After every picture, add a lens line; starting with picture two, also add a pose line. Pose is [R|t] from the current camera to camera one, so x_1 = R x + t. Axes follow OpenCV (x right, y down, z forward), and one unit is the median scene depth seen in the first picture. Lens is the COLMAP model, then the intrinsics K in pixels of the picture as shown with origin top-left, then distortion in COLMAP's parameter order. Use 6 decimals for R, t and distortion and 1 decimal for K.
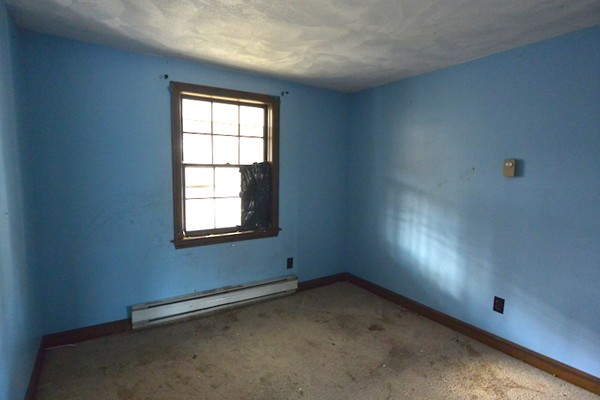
lens RADIAL K [[313.1, 0, 300.7], [0, 313.1, 197.5], [0, 0, 1]] dist [-0.005682, -0.002881]
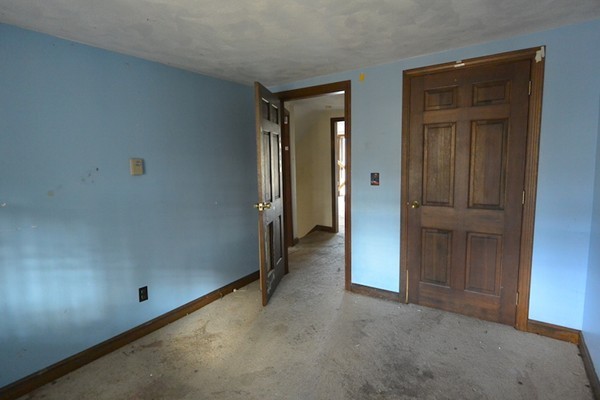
lens RADIAL K [[313.1, 0, 299.1], [0, 313.1, 198.9], [0, 0, 1]] dist [-0.005682, -0.002881]
pose [[-0.376031, -0.114809, 0.919467, -0.510923], [0.114843, 0.978869, 0.169194, -0.095818], [-0.919463, 0.169216, -0.354900, 0.818479]]
